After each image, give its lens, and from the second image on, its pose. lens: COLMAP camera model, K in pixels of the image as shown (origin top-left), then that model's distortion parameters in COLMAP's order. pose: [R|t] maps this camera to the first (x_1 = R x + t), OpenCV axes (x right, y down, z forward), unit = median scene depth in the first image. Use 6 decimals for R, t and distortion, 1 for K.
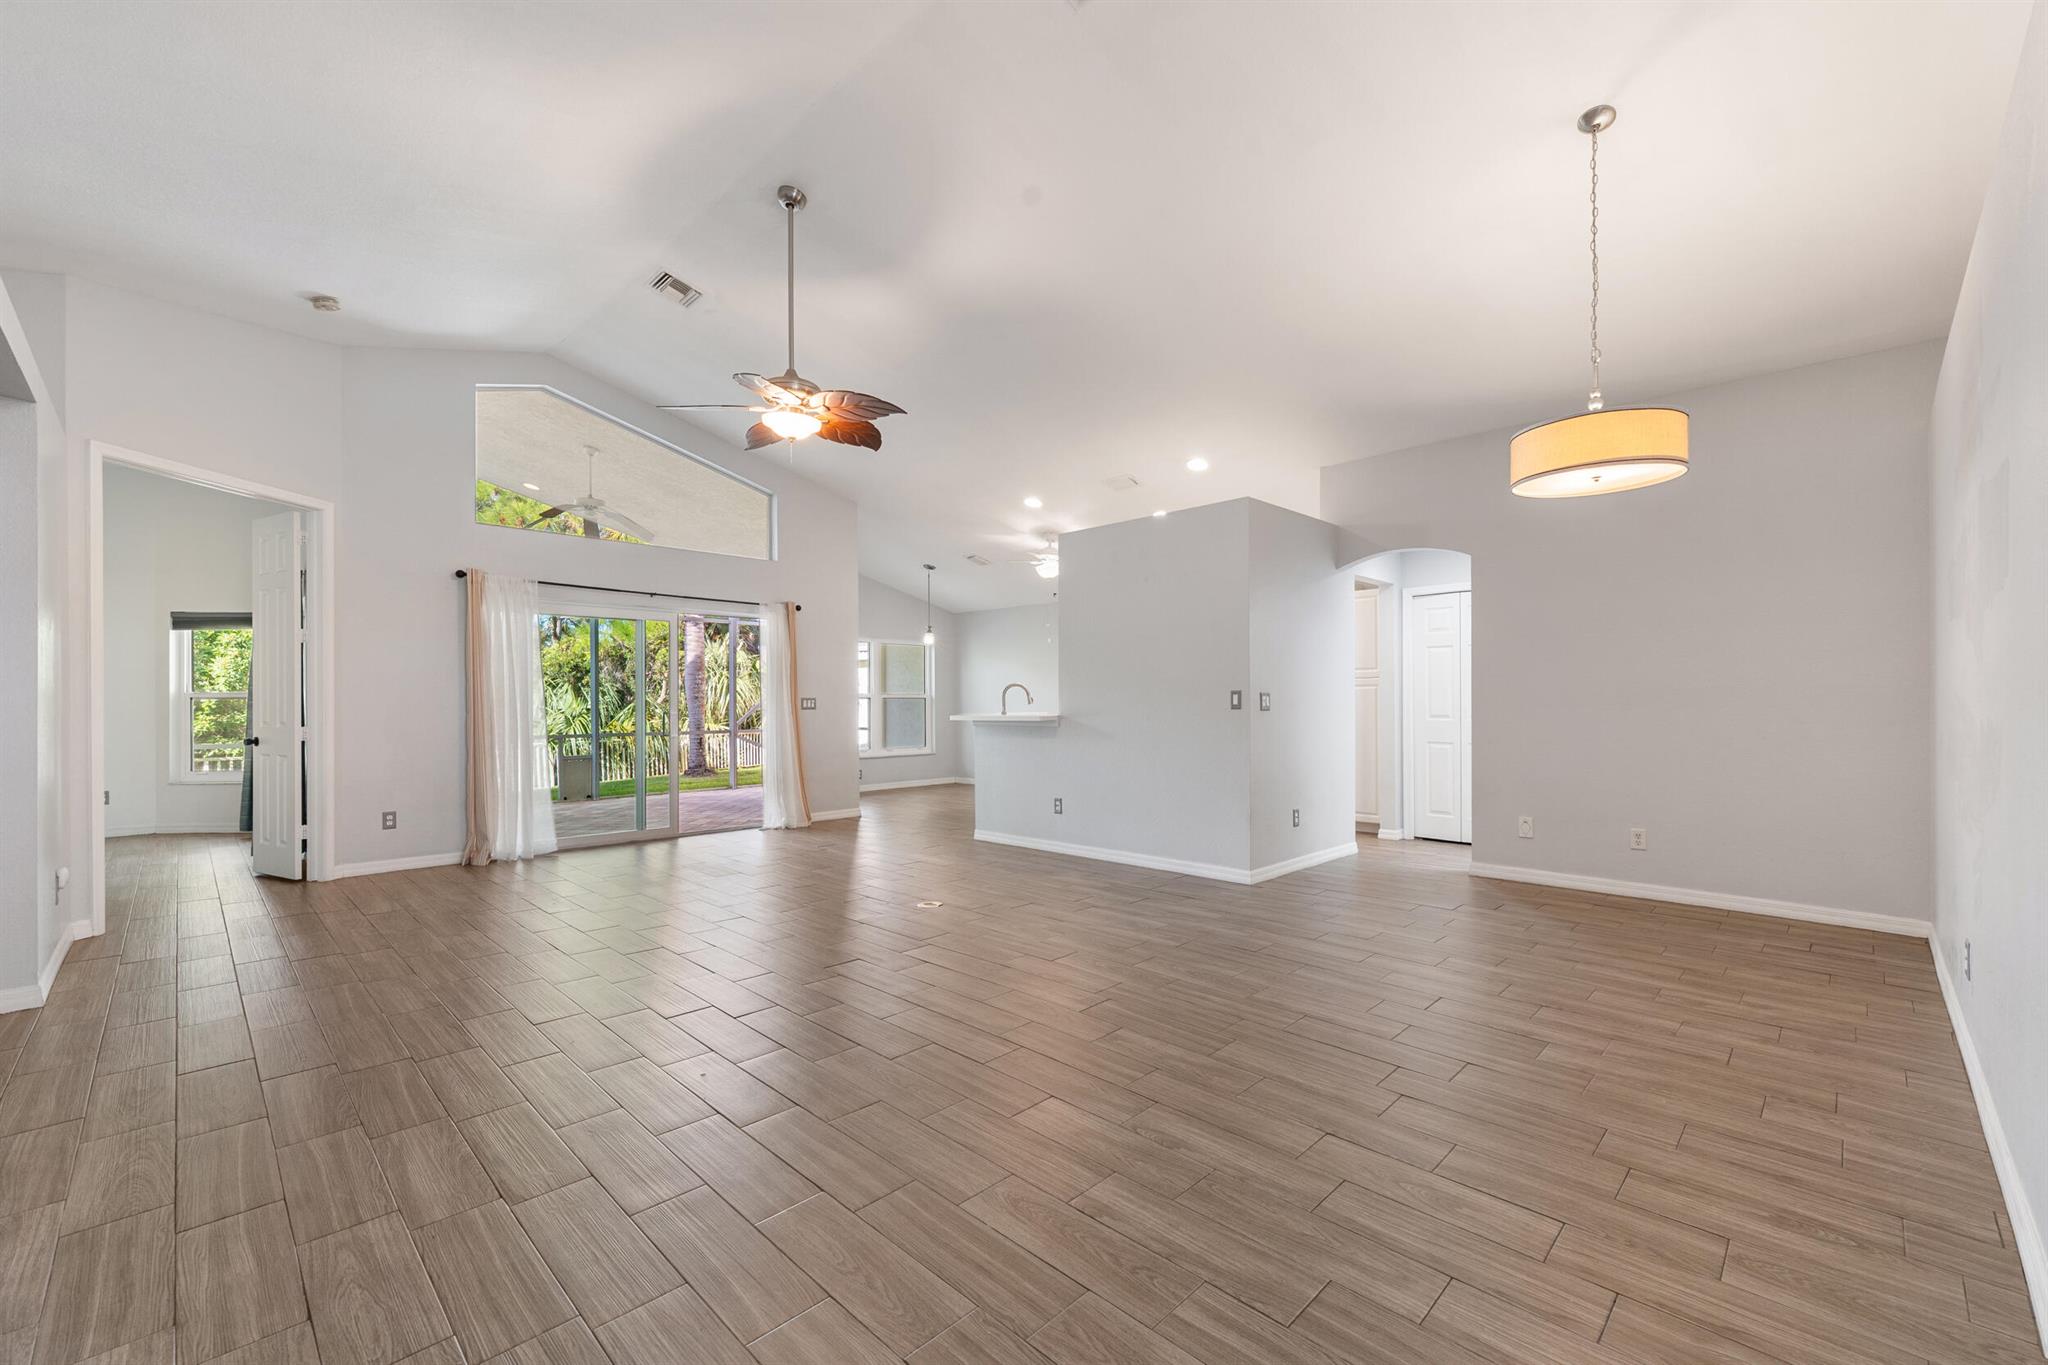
lens RADIAL K [[841.9, 0, 1014.5], [0, 841.9, 671.3], [0, 0, 1]] dist [-0.000417, -0.000037]
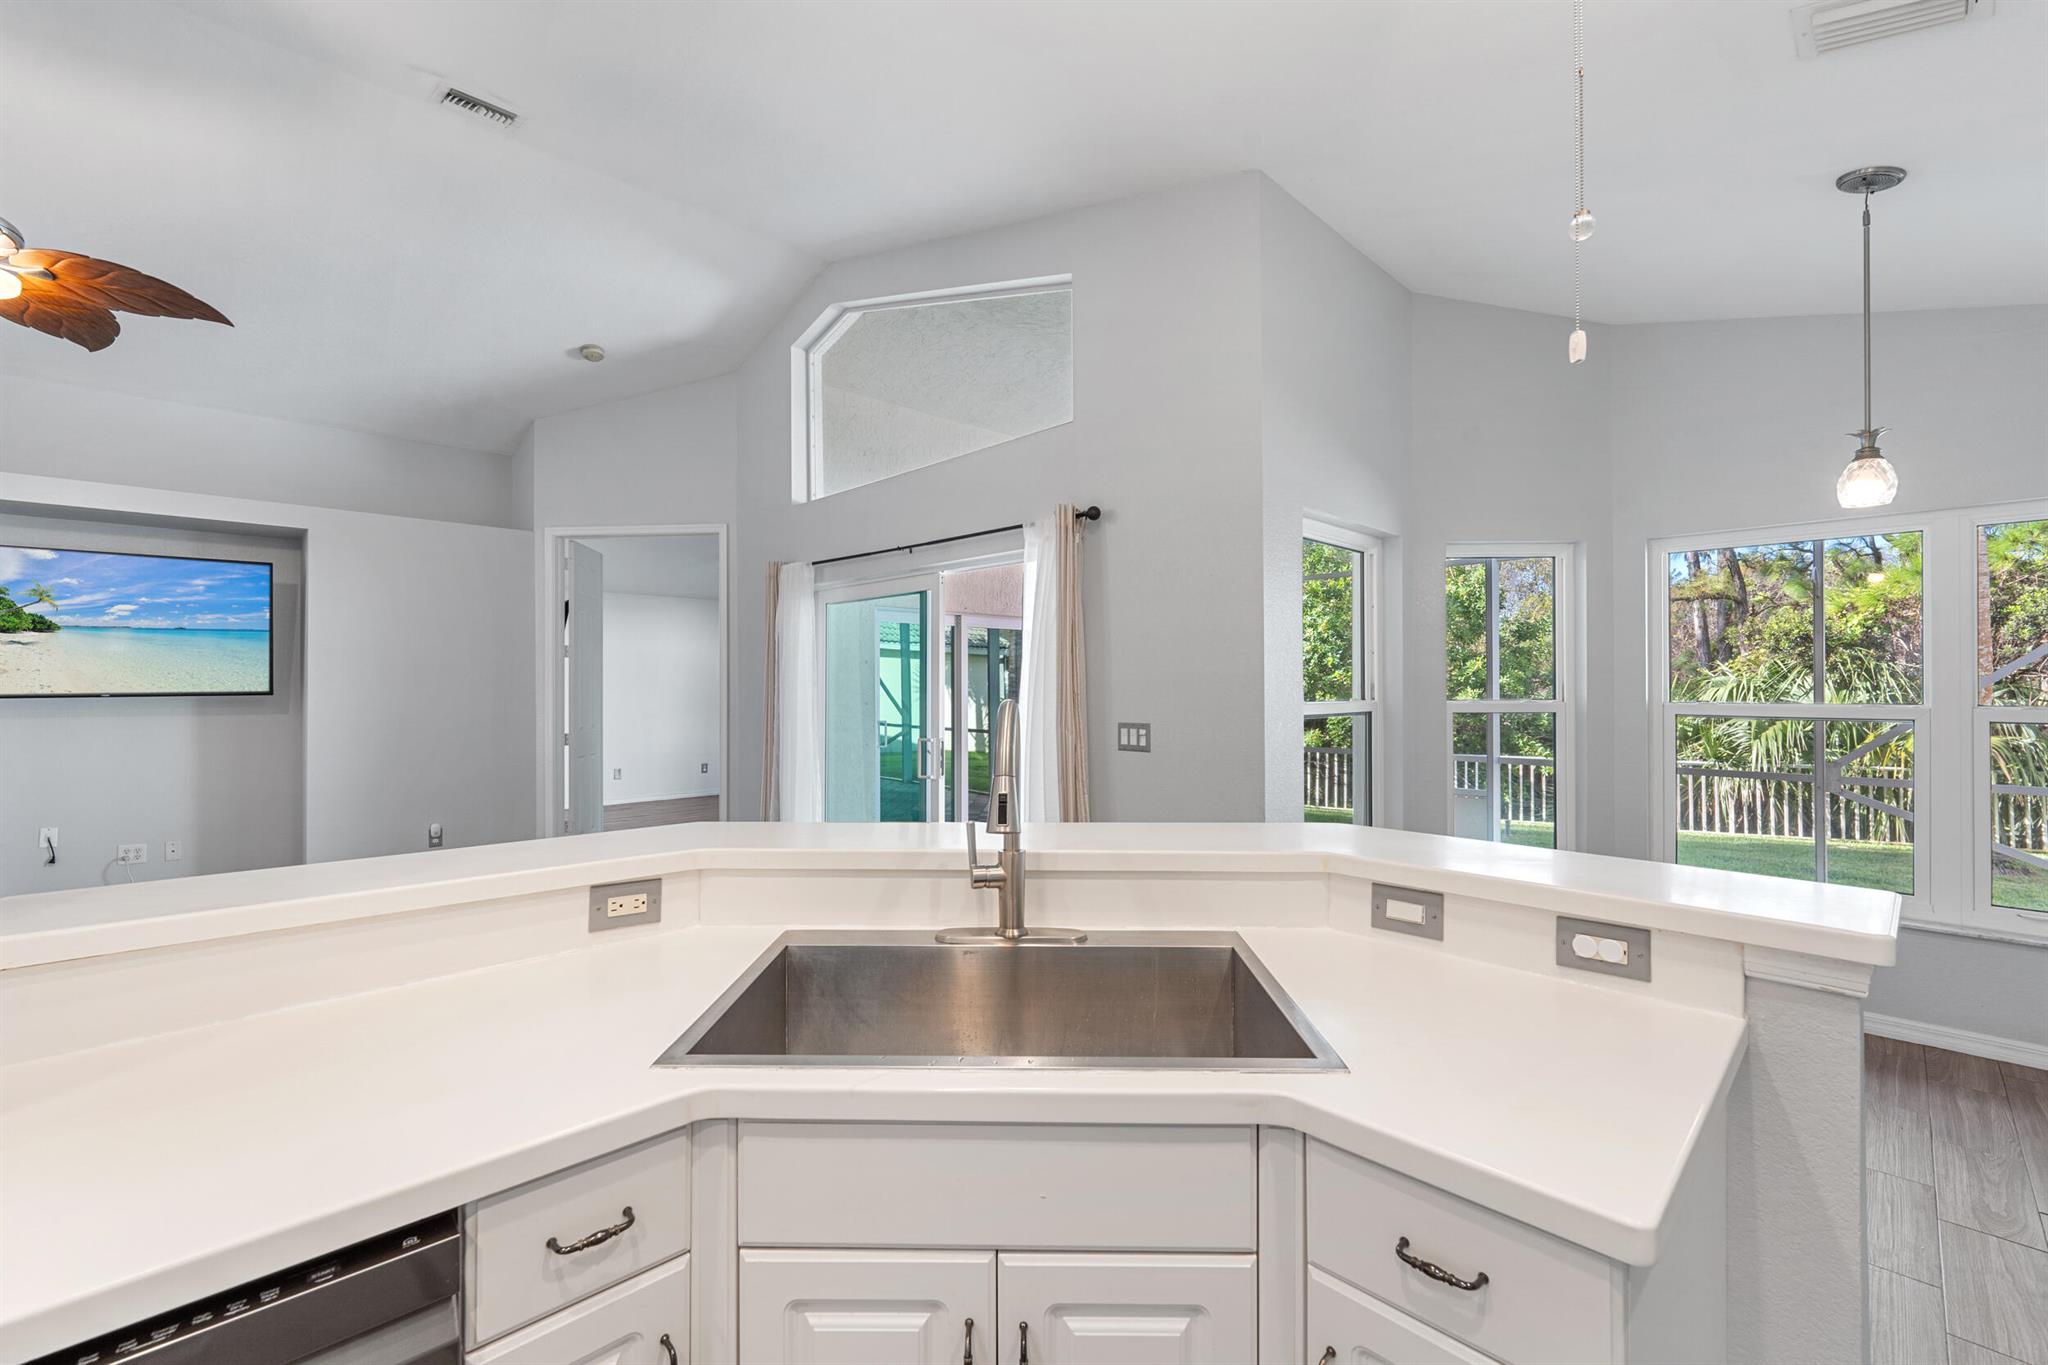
lens RADIAL K [[854.5, 0, 1022.4], [0, 854.5, 686.8], [0, 0, 1]] dist [-0.000581, 0.000670]
pose [[-0.014361, 0.005657, -0.999881, 0.206349], [0.039250, 0.999216, 0.005089, 0.010865], [0.999126, -0.039172, -0.014571, 1.099609]]
